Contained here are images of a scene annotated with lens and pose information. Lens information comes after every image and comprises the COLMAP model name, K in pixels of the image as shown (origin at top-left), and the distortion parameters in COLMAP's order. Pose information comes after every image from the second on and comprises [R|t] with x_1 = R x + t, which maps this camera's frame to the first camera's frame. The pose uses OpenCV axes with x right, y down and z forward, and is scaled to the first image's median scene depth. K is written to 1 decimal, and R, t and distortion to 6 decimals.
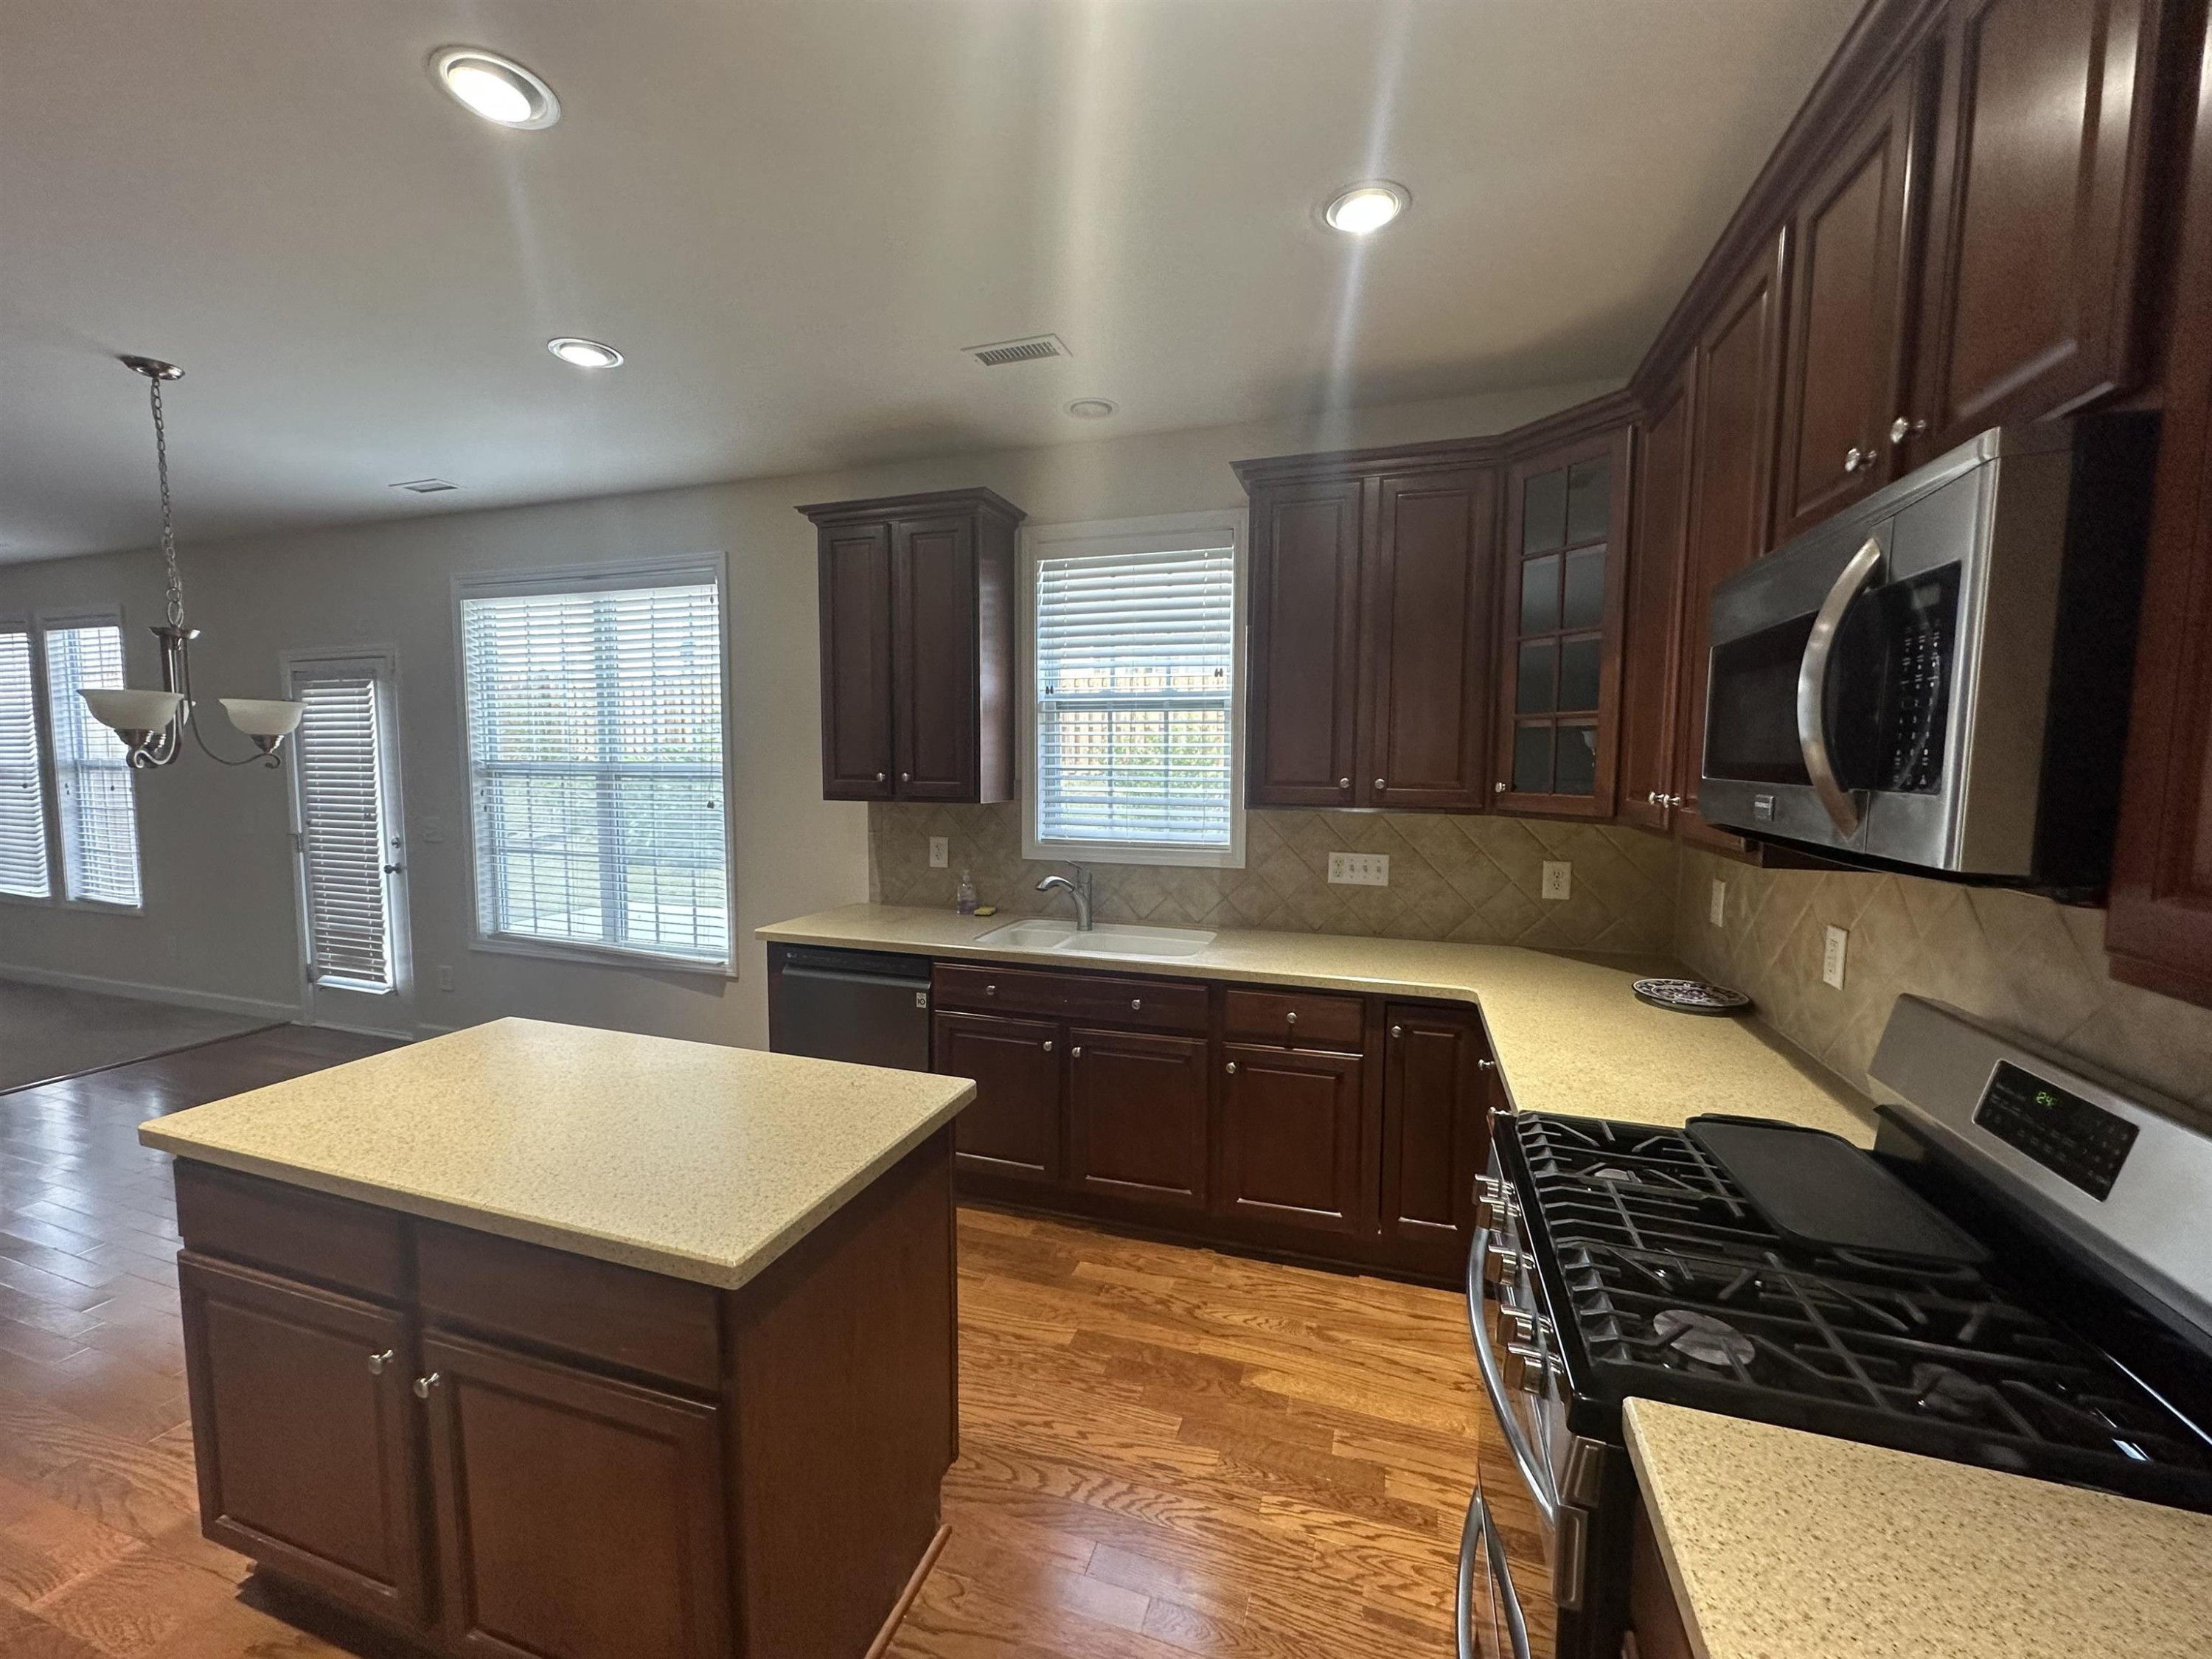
lens RADIAL K [[884.4, 0, 1106.3], [0, 884.4, 826.6], [0, 0, 1]] dist [-0.003126, 0.001171]
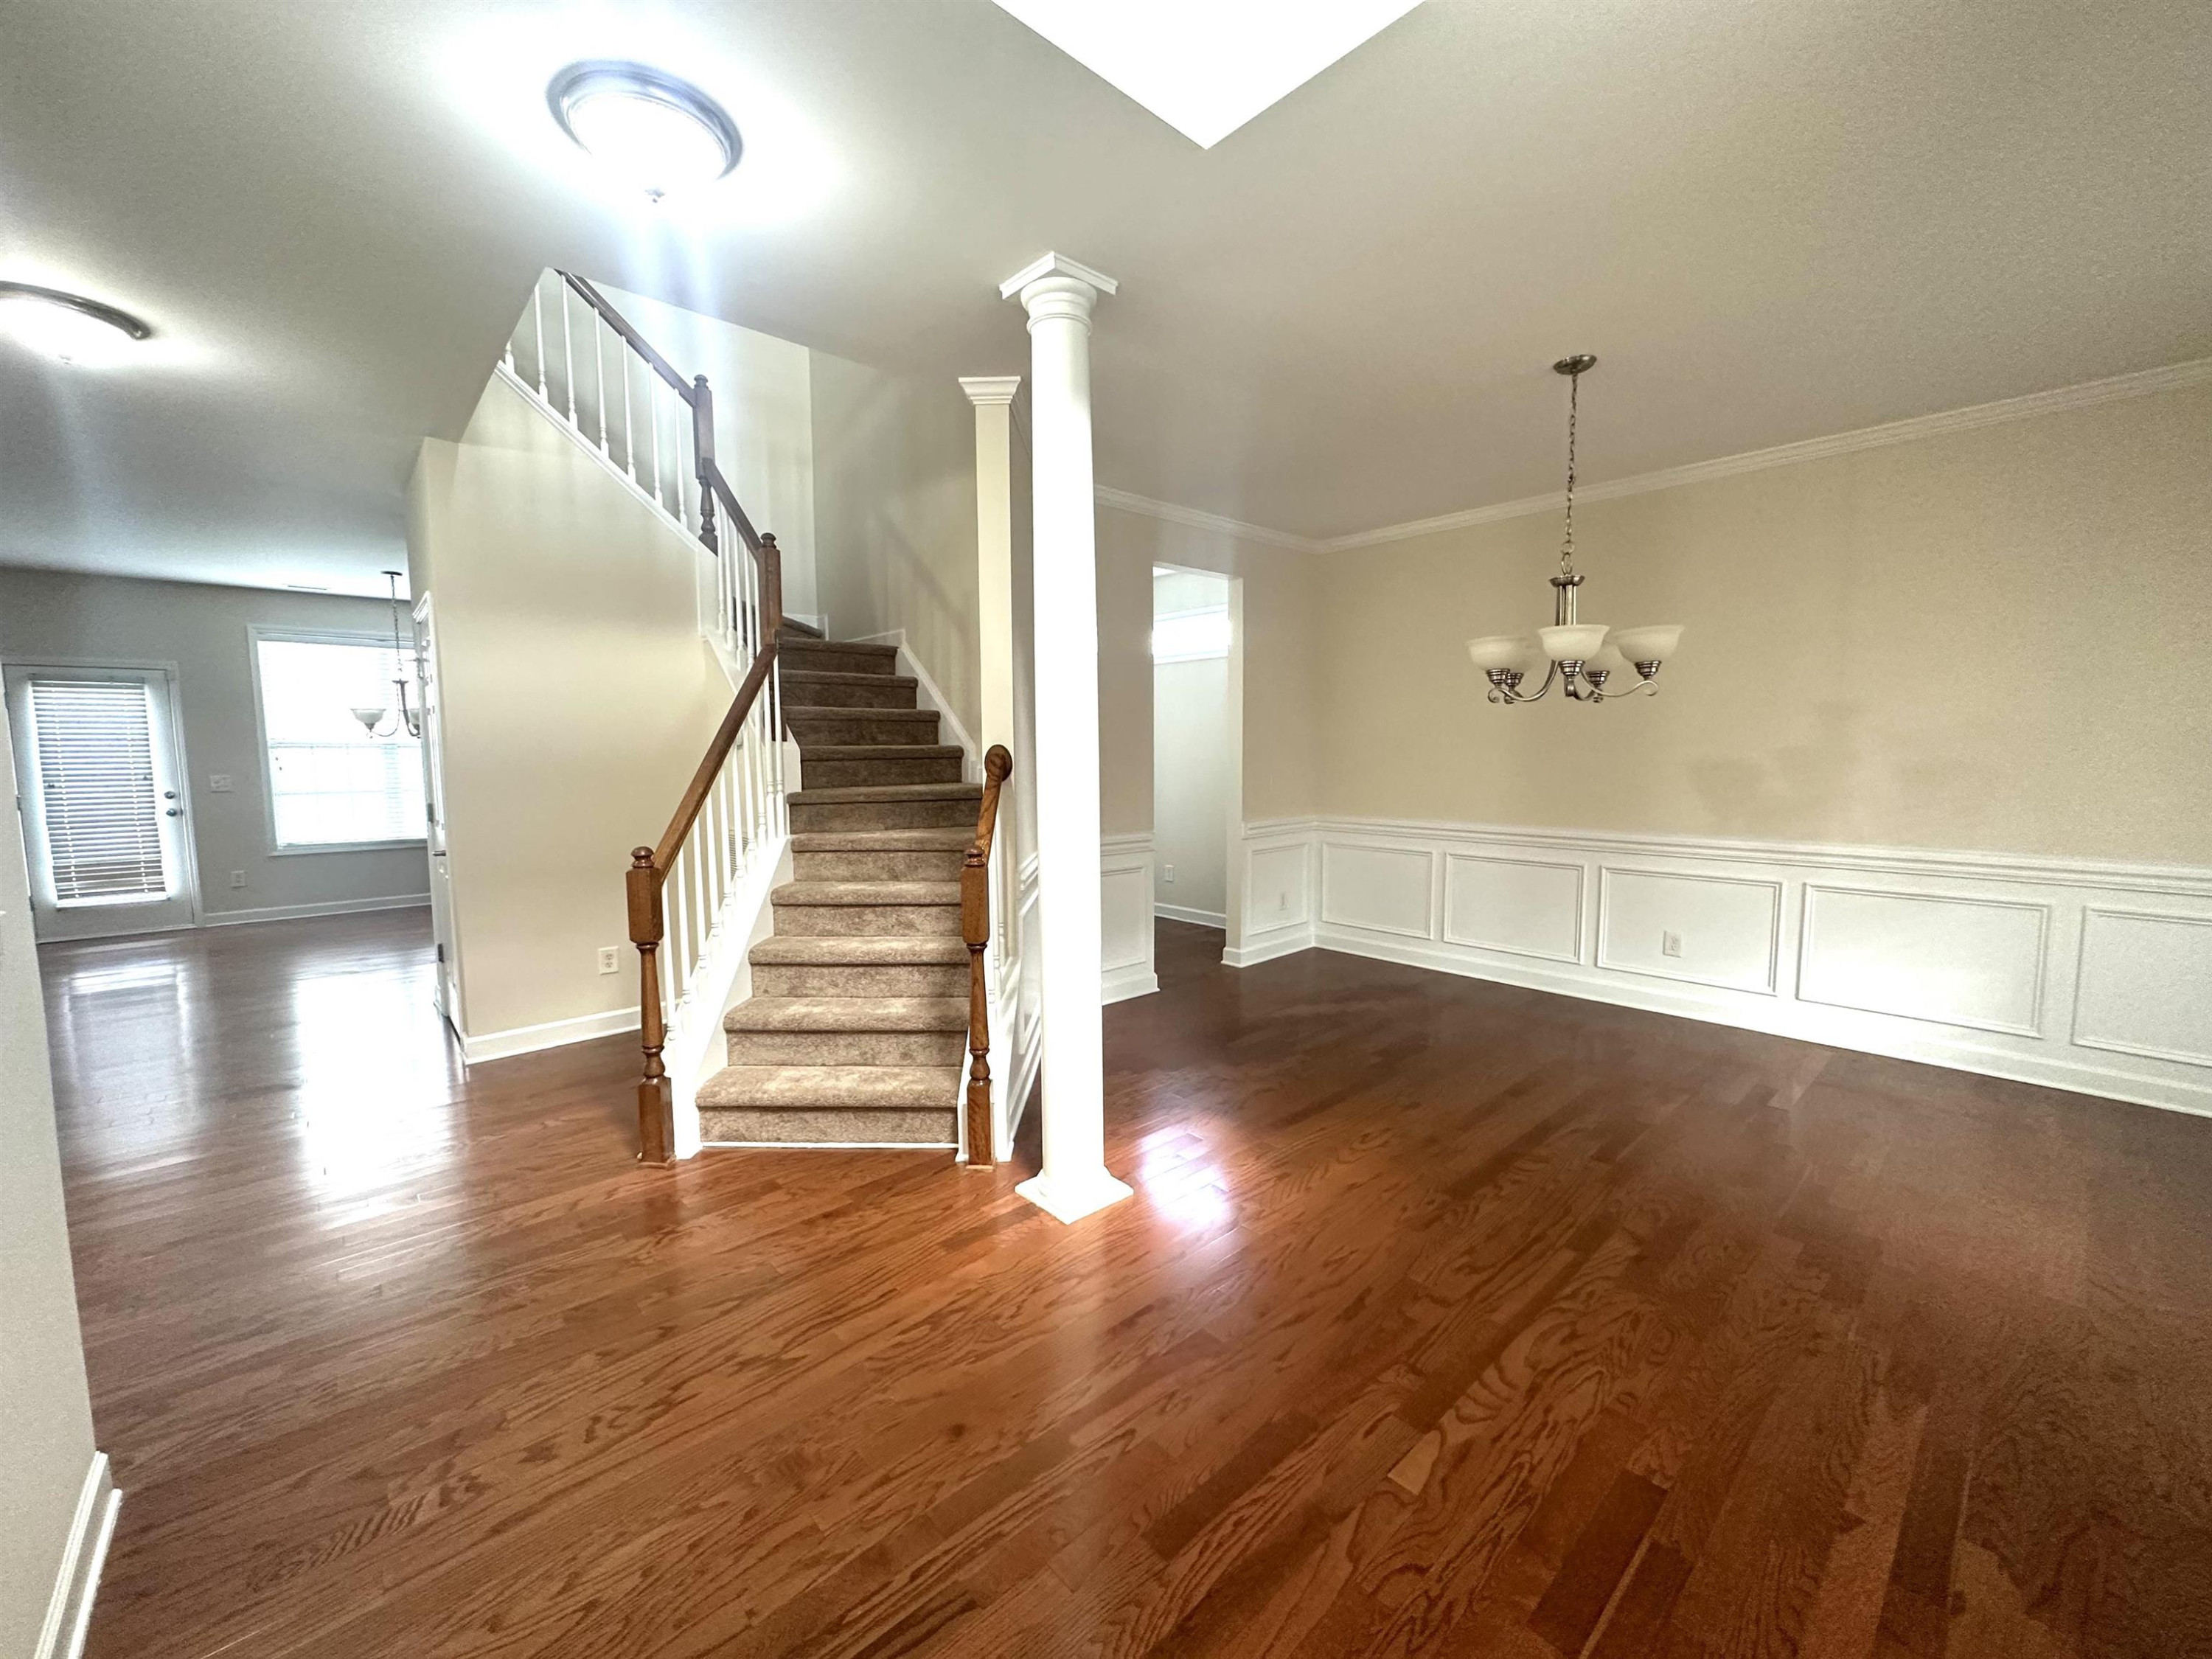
lens RADIAL K [[884.4, 0, 1106.3], [0, 884.4, 826.6], [0, 0, 1]] dist [-0.003126, 0.001171]
pose [[0.488850, -0.083542, 0.868358, -1.919507], [0.080465, 0.995479, 0.050474, 0.176546], [-0.868649, 0.045198, 0.493362, -1.574709]]
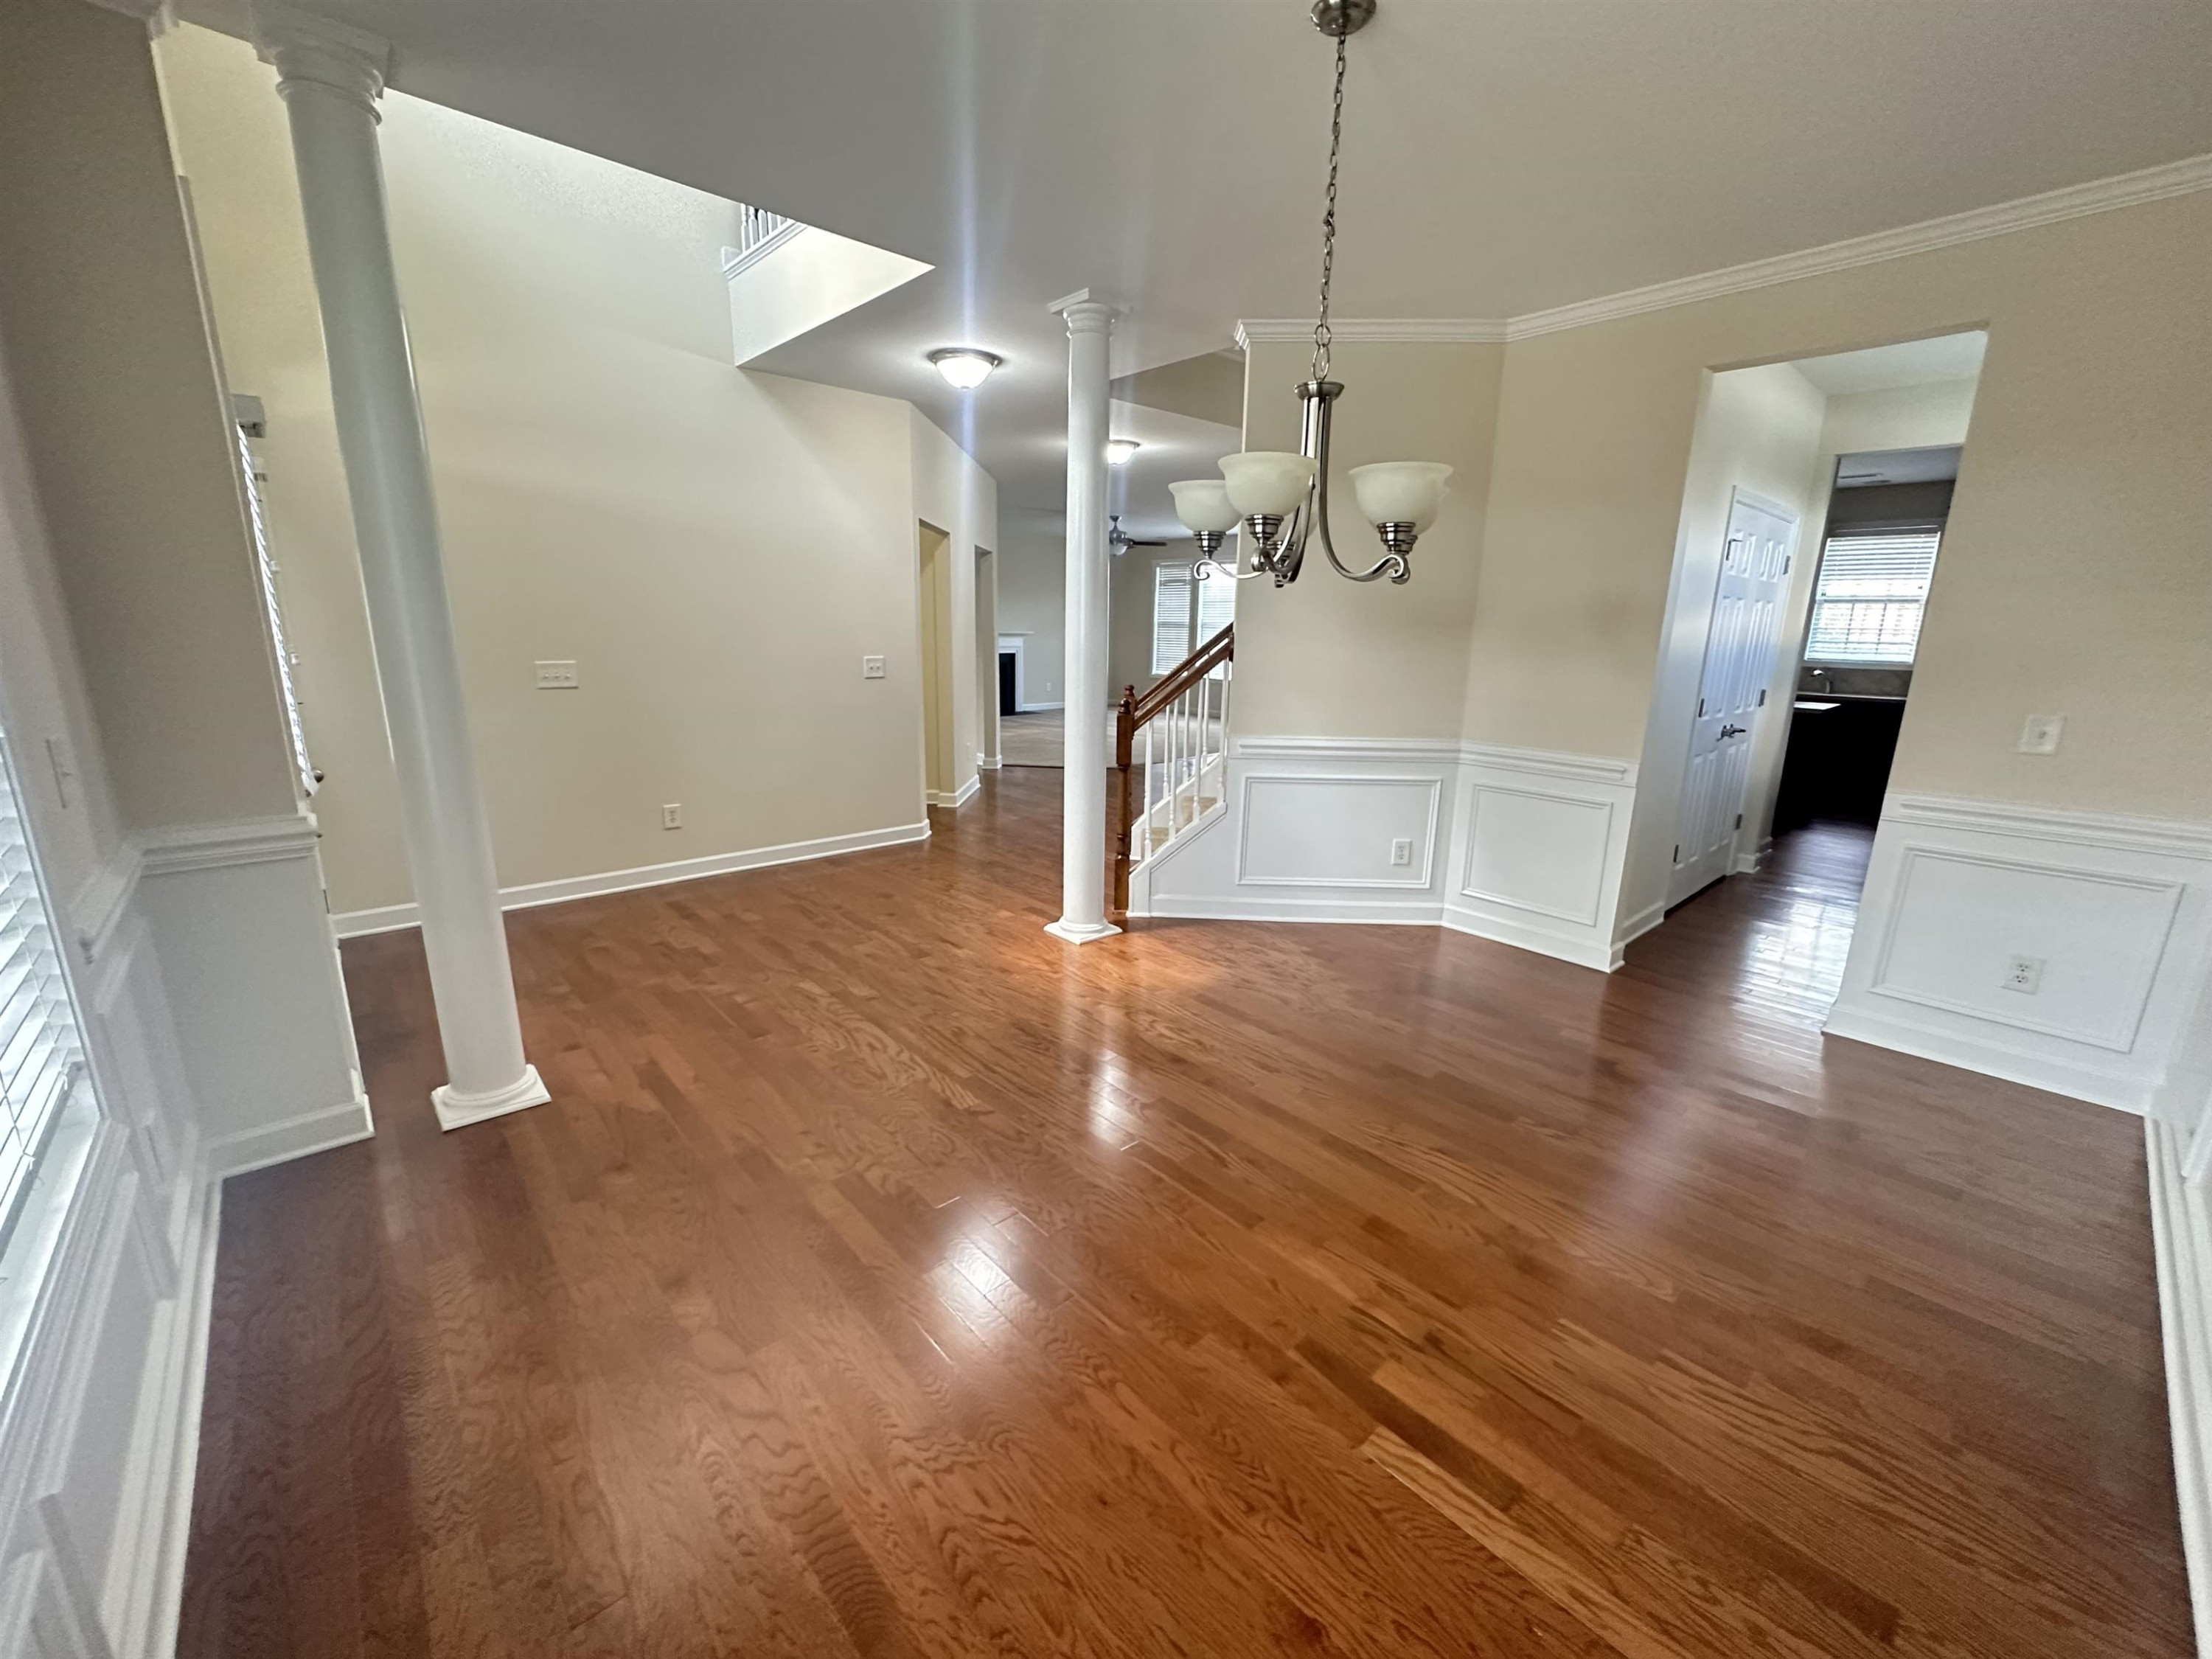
lens RADIAL K [[884.4, 0, 1106.3], [0, 884.4, 826.6], [0, 0, 1]] dist [-0.003126, 0.001171]
pose [[0.870340, 0.121864, -0.477136, -0.570204], [-0.053418, 0.986543, 0.154530, 0.213846], [0.489546, -0.109006, 0.865137, -2.213372]]
